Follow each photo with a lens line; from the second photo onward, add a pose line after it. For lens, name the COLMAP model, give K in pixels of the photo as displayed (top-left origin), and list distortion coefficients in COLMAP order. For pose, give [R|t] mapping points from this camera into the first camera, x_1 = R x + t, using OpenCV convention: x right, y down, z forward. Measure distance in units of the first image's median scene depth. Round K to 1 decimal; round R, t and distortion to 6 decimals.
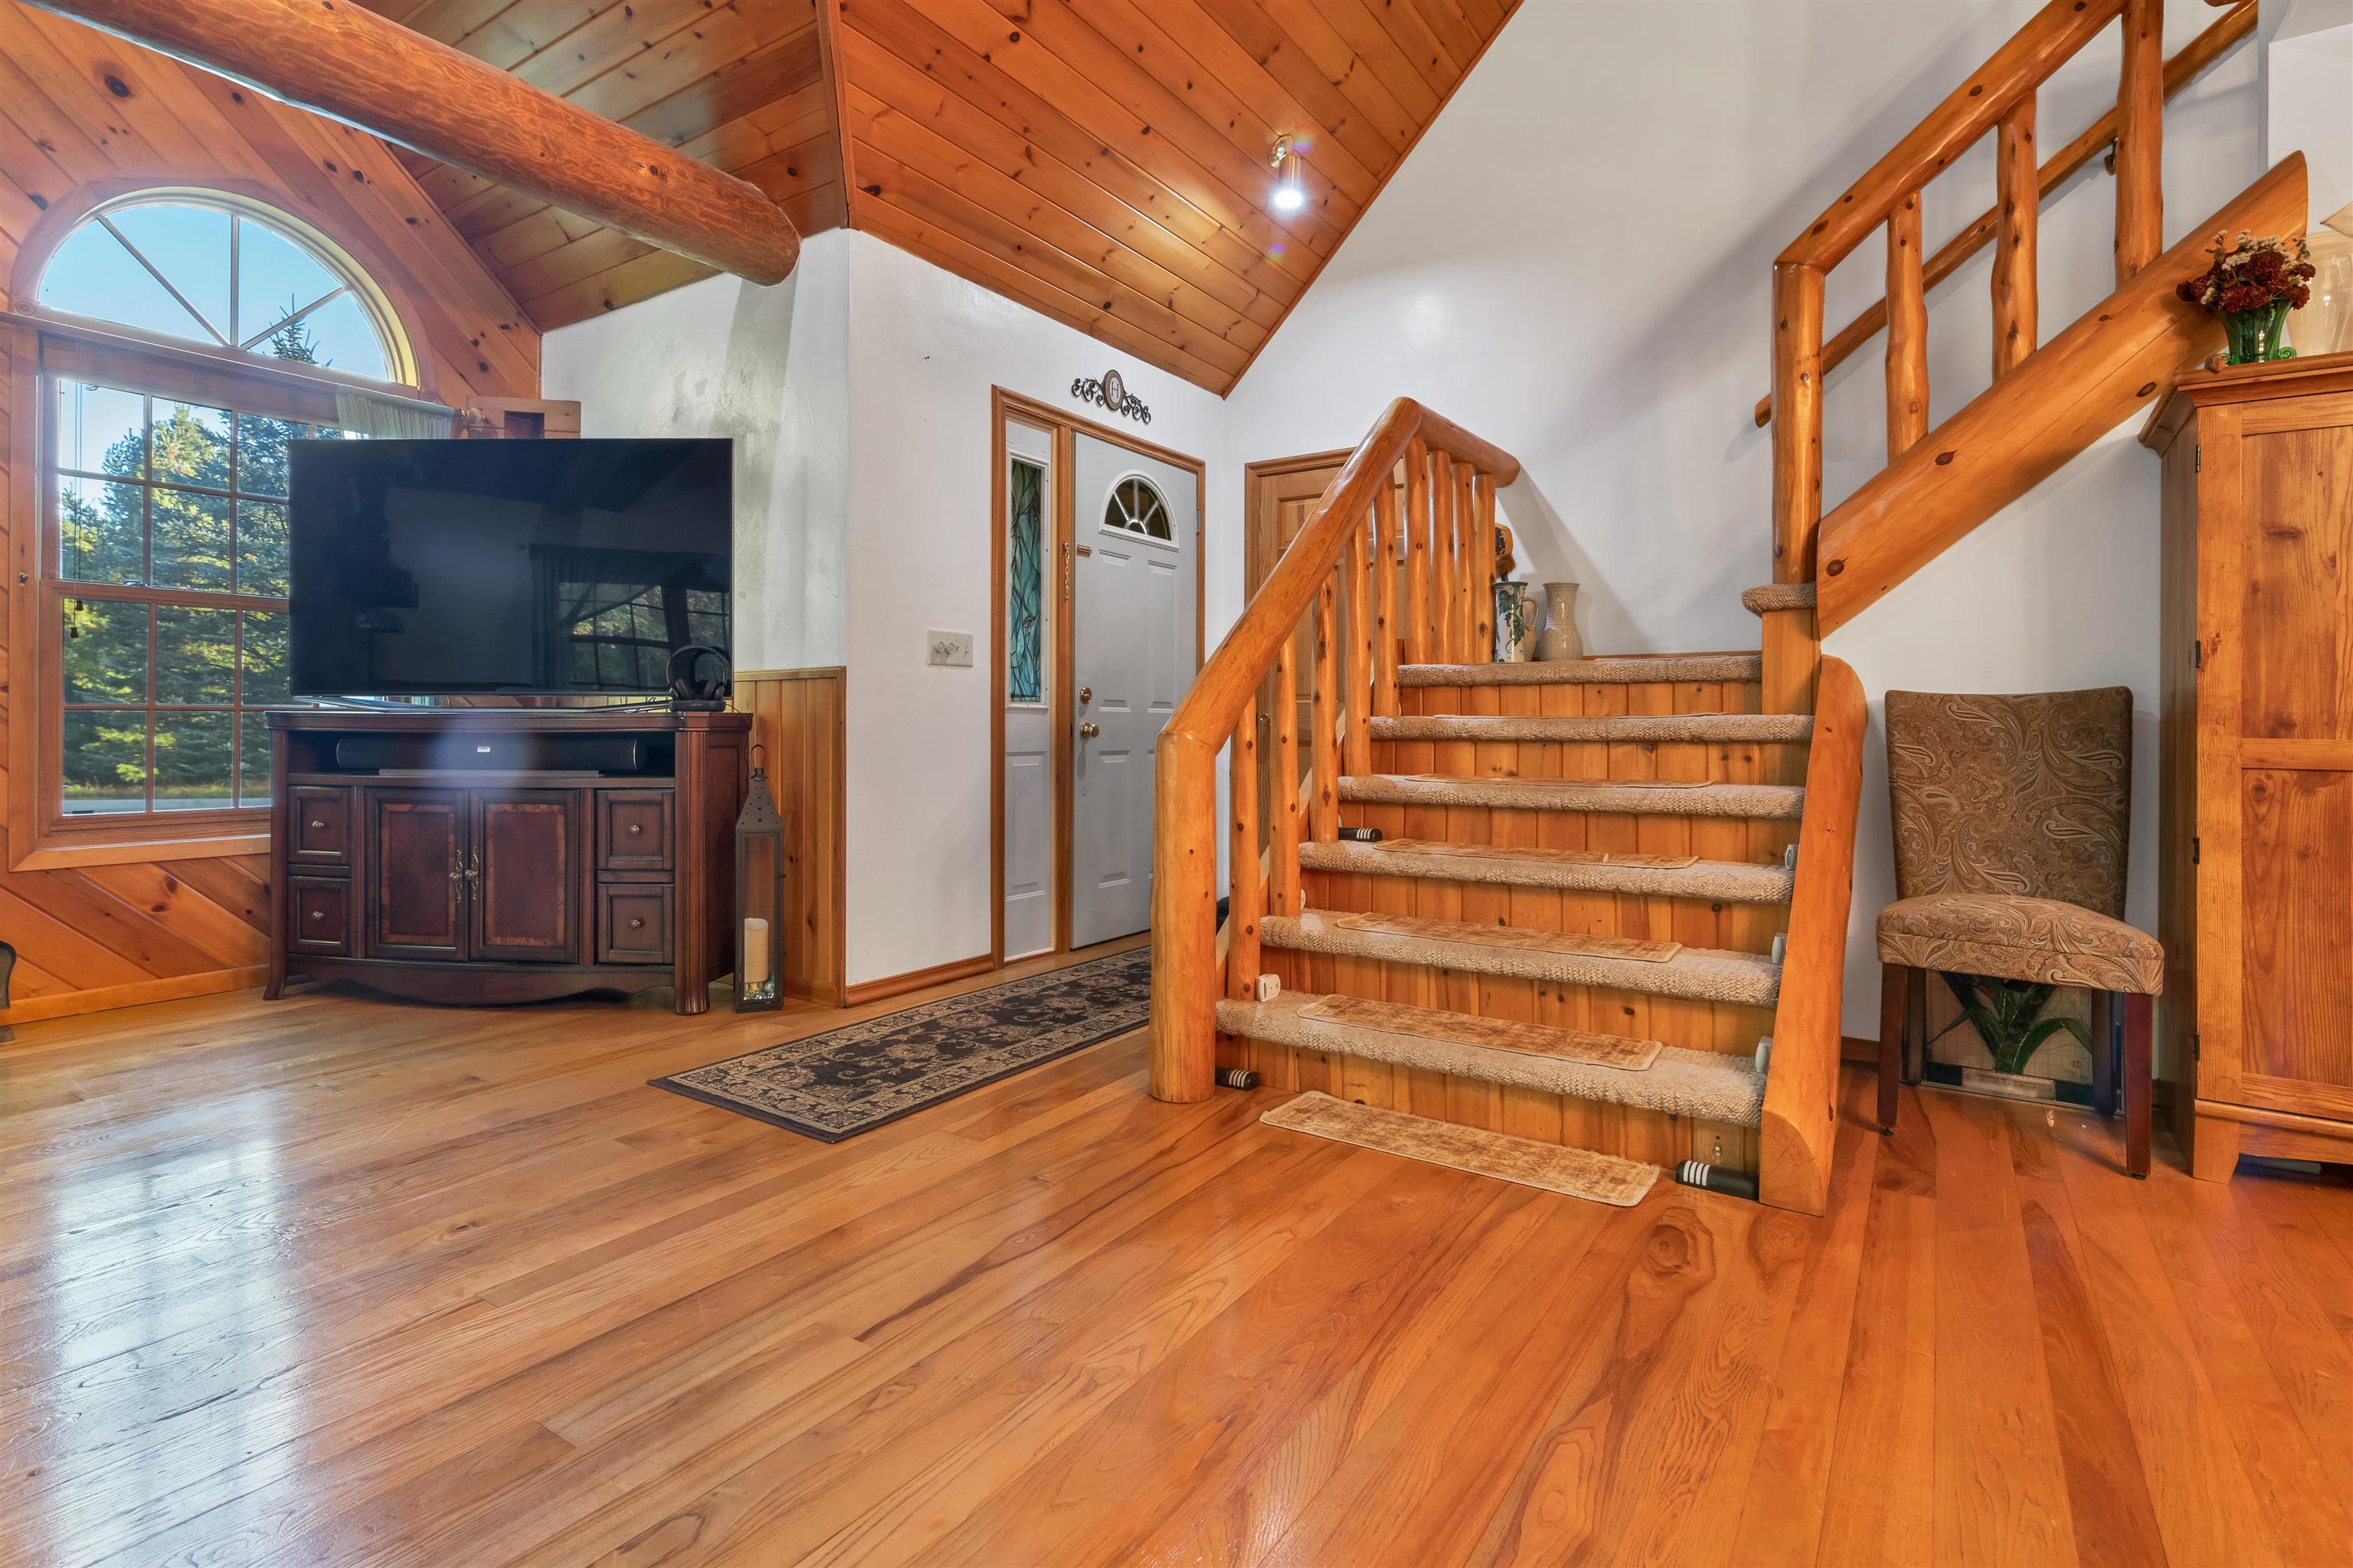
lens RADIAL K [[1139.4, 0, 1168.9], [0, 1139.4, 716.4], [0, 0, 1]] dist [-0.008516, 0.000121]
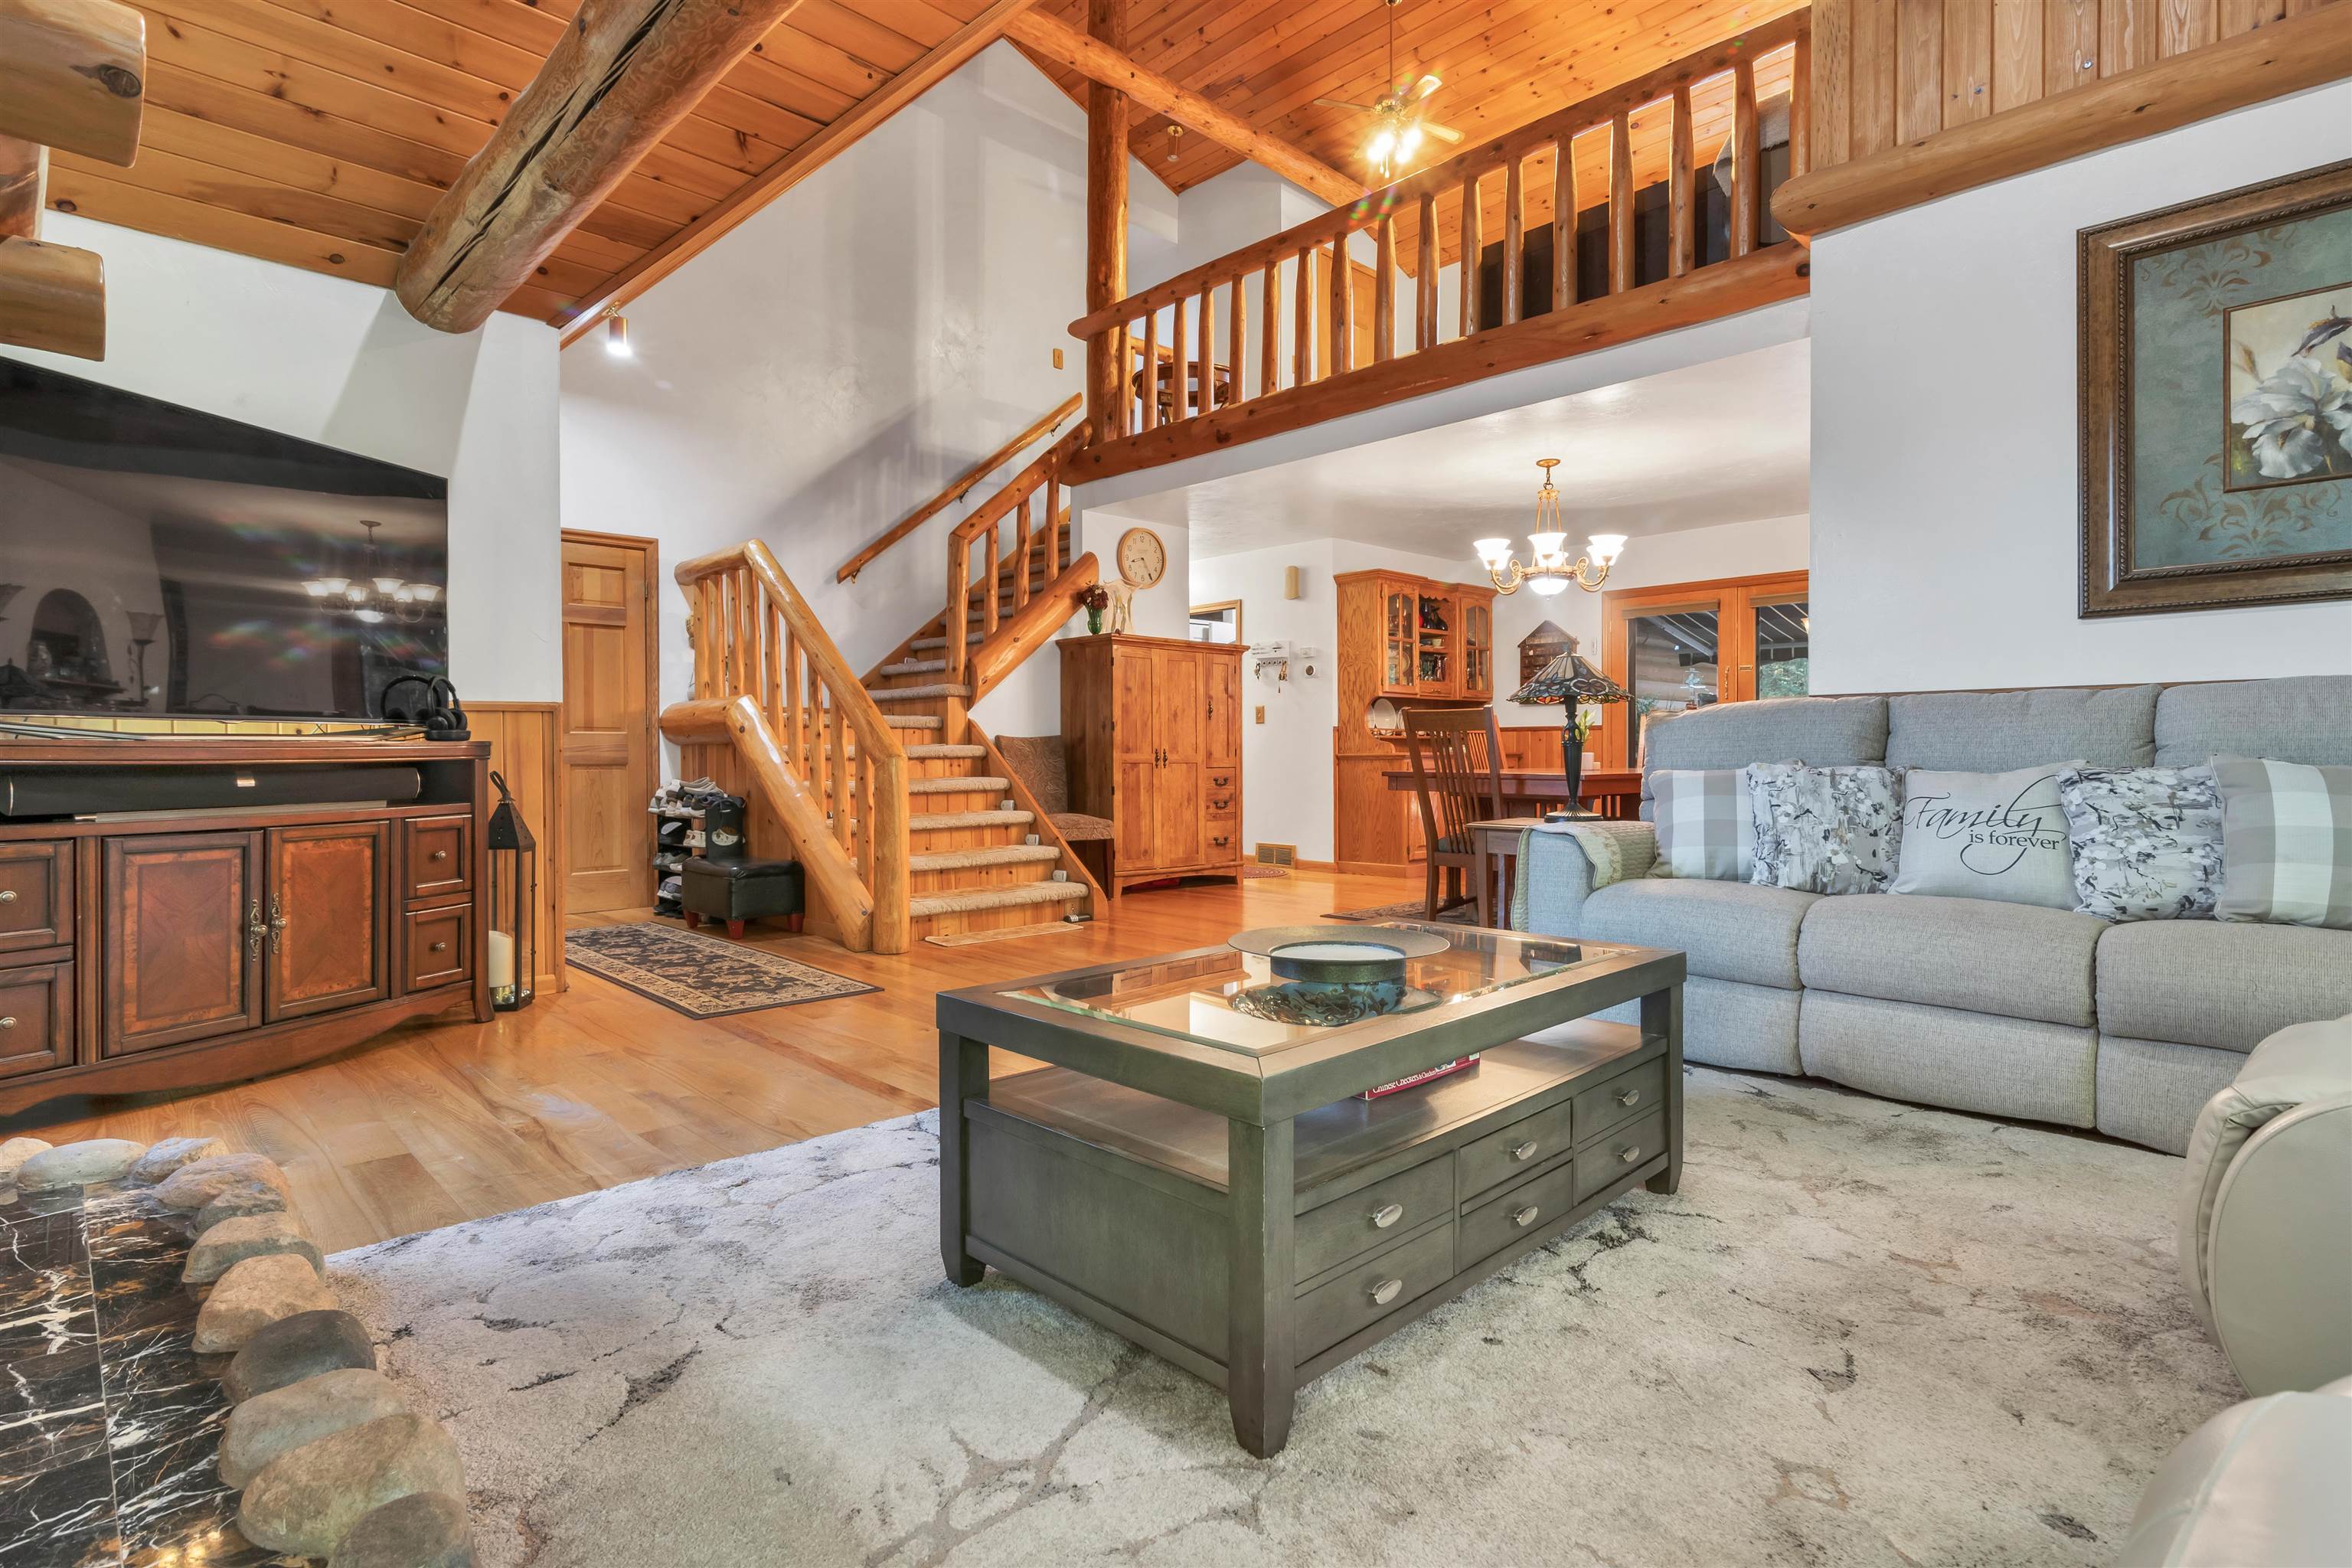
lens RADIAL K [[1138.9, 0, 1168.4], [0, 1138.9, 716.5], [0, 0, 1]] dist [-0.008516, 0.000121]
pose [[0.201910, 0.026905, 0.979034, -1.526127], [-0.000094, 0.999623, -0.027452, 0.002926], [-0.979404, 0.005451, 0.201837, 0.172524]]
